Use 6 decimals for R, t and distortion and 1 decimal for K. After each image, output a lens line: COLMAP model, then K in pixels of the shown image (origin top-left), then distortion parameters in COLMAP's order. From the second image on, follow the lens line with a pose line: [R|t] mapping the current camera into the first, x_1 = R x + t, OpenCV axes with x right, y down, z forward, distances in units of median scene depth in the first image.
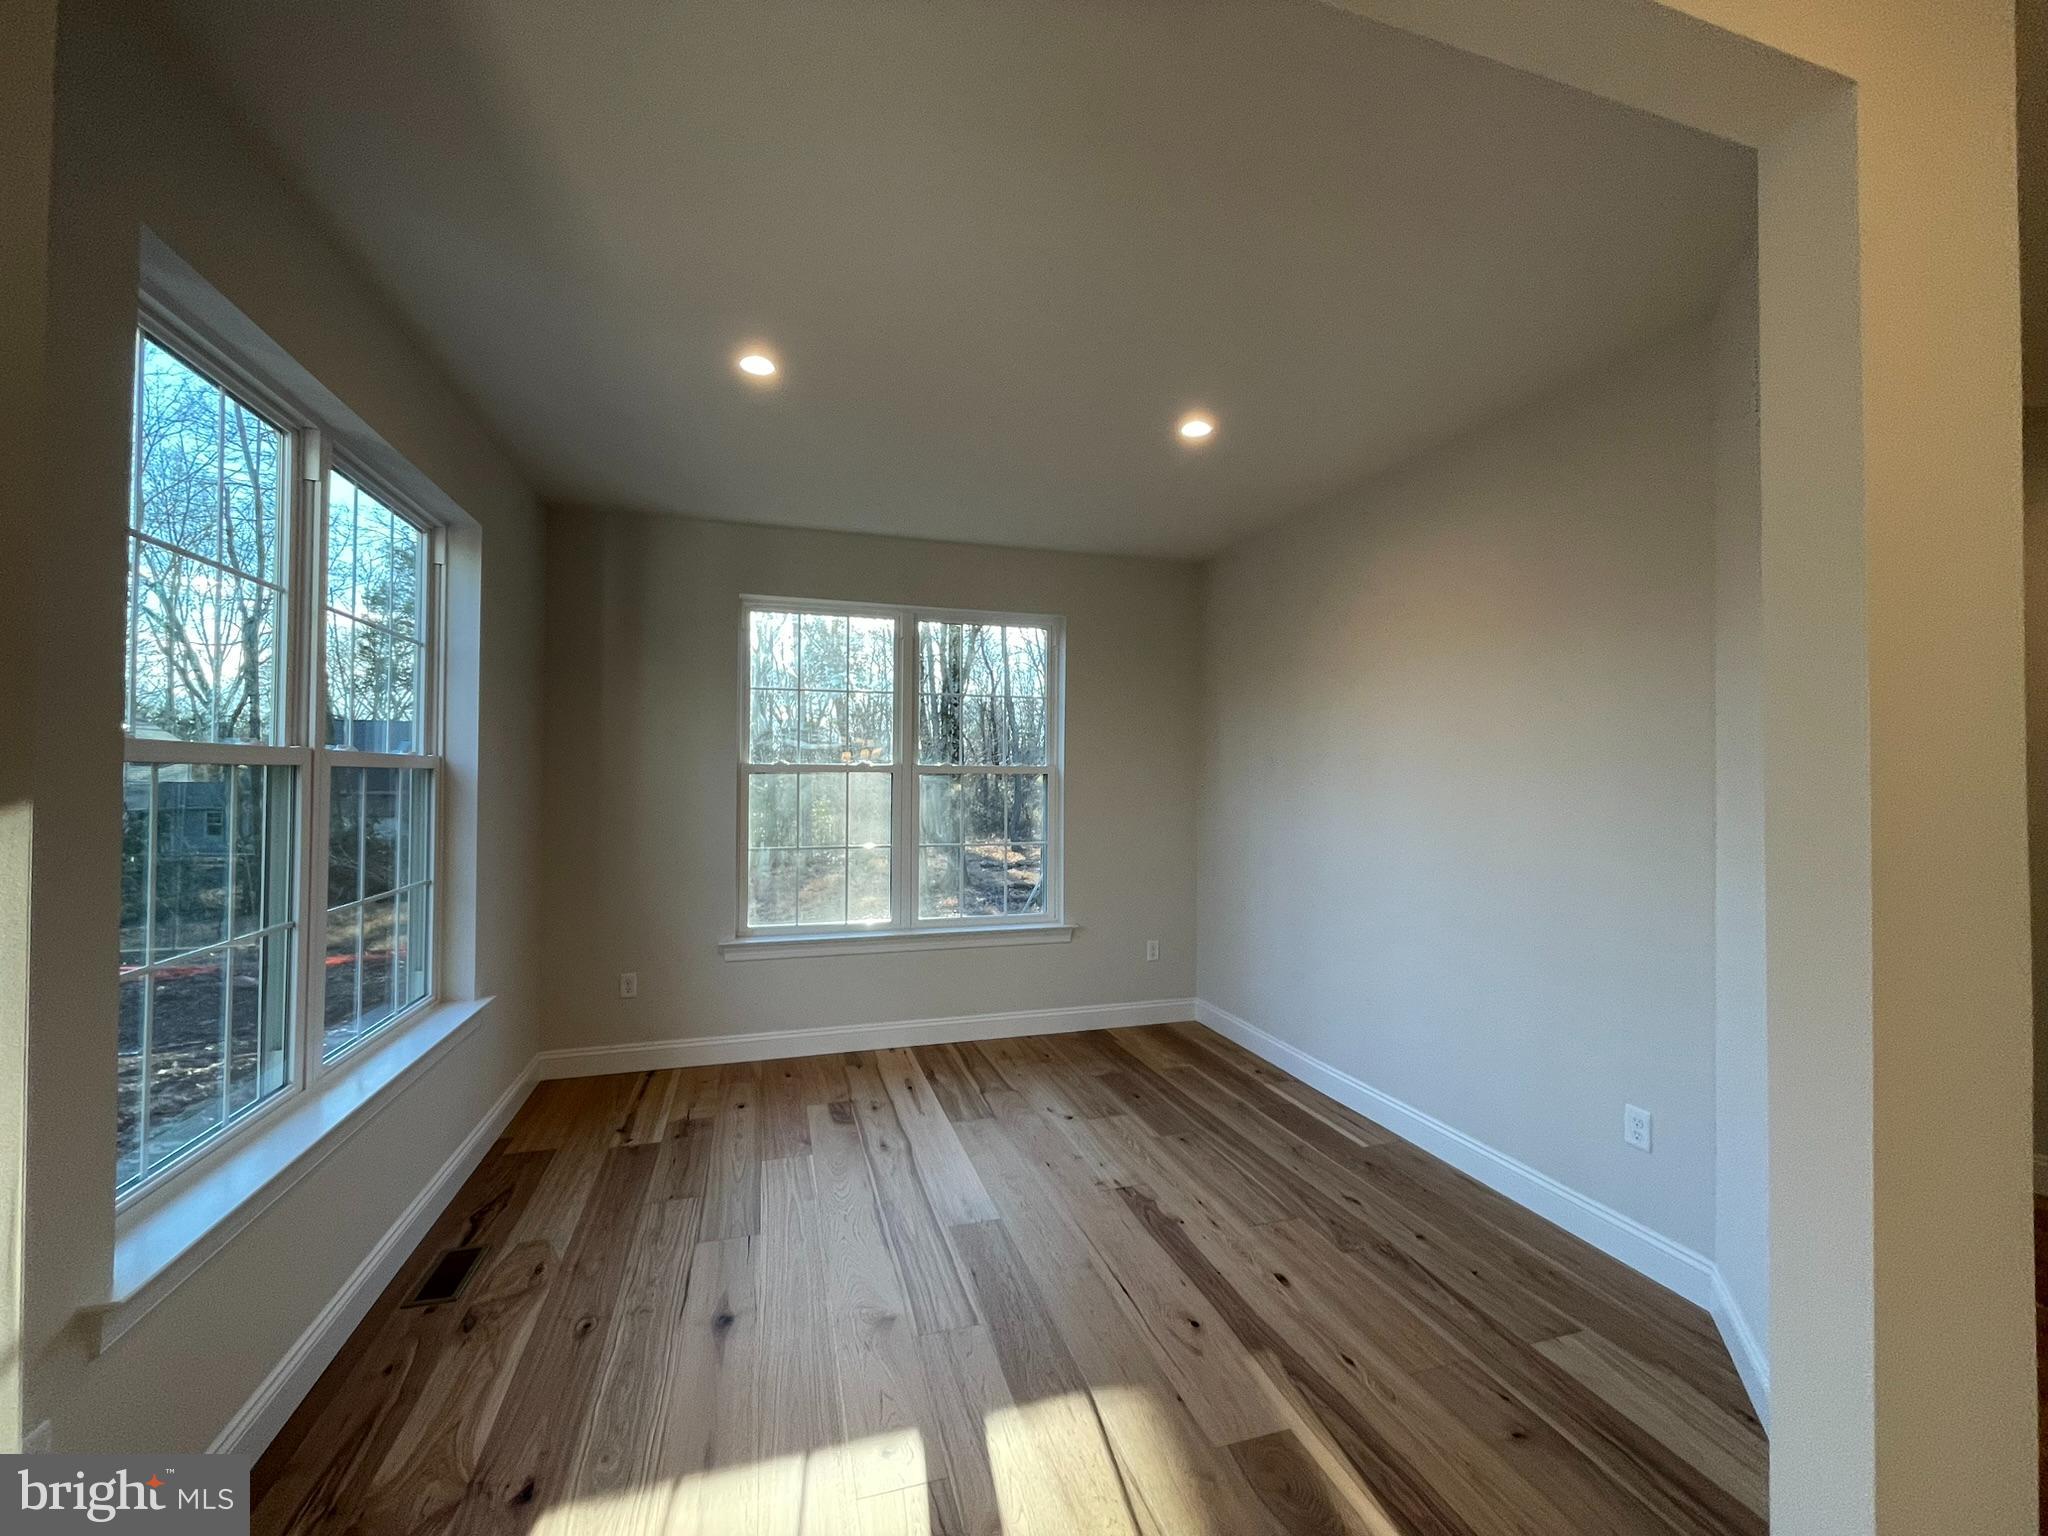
lens RADIAL K [[827.1, 0, 1025.8], [0, 827.1, 762.4], [0, 0, 1]] dist [-0.008268, 0.001739]
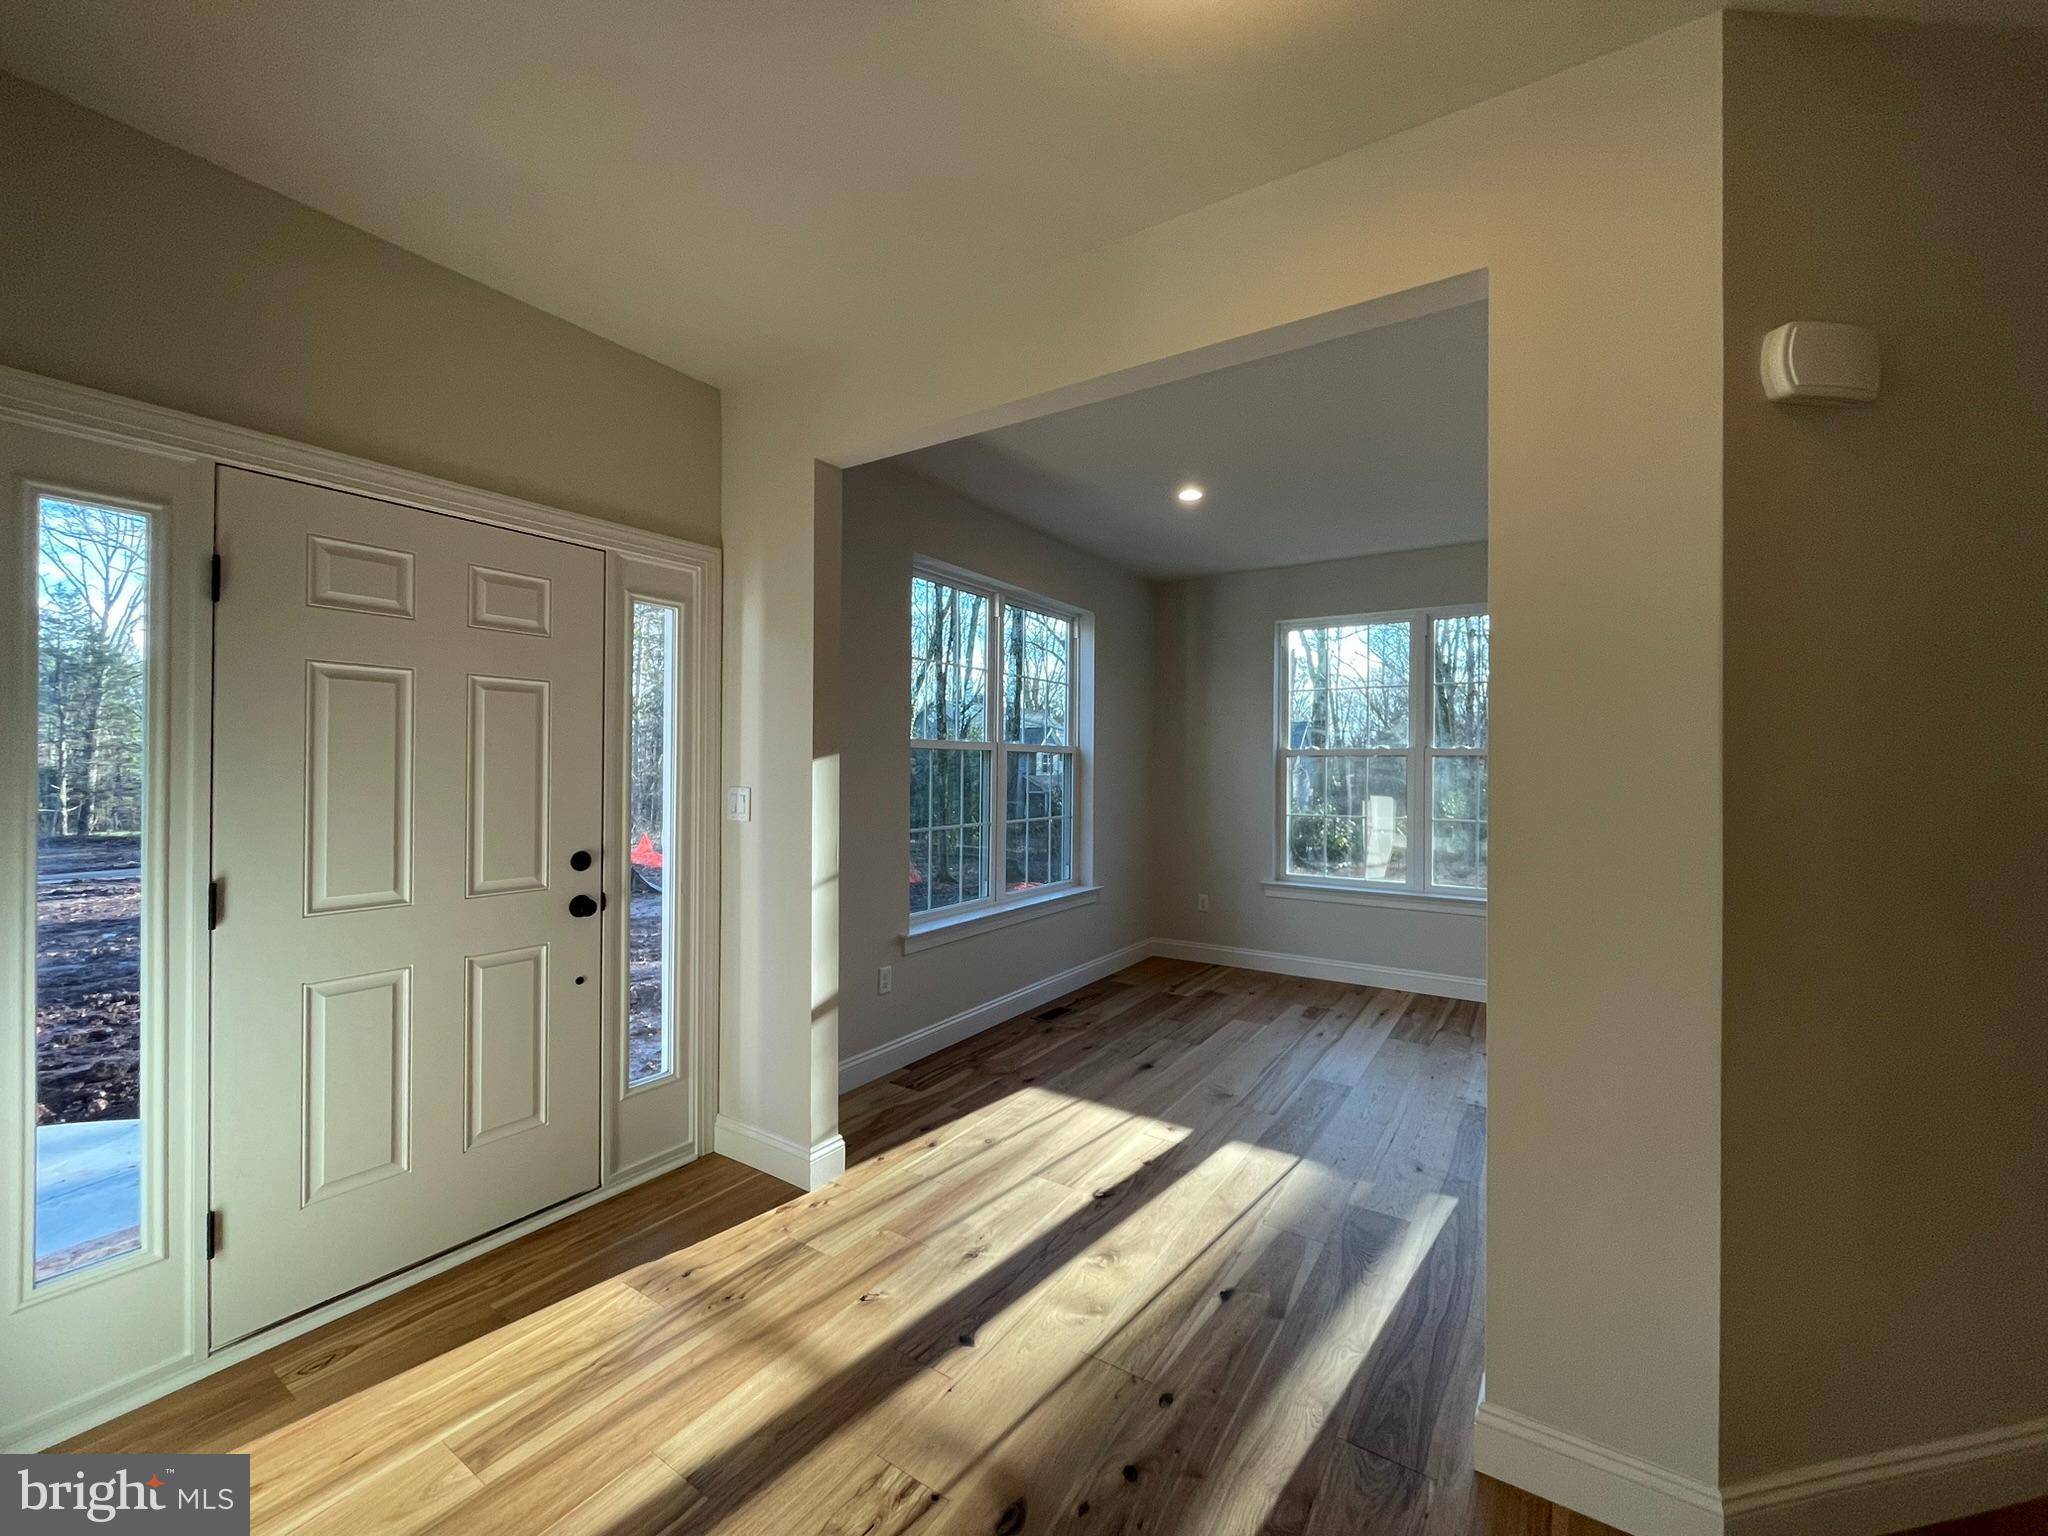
lens RADIAL K [[827.1, 0, 1026.5], [0, 827.1, 757.1], [0, 0, 1]] dist [-0.008268, 0.001739]
pose [[0.638536, -0.008110, -0.769549, 0.605667], [0.011106, 0.999937, -0.001323, 0.016708], [0.769512, -0.007702, 0.638586, -0.227706]]
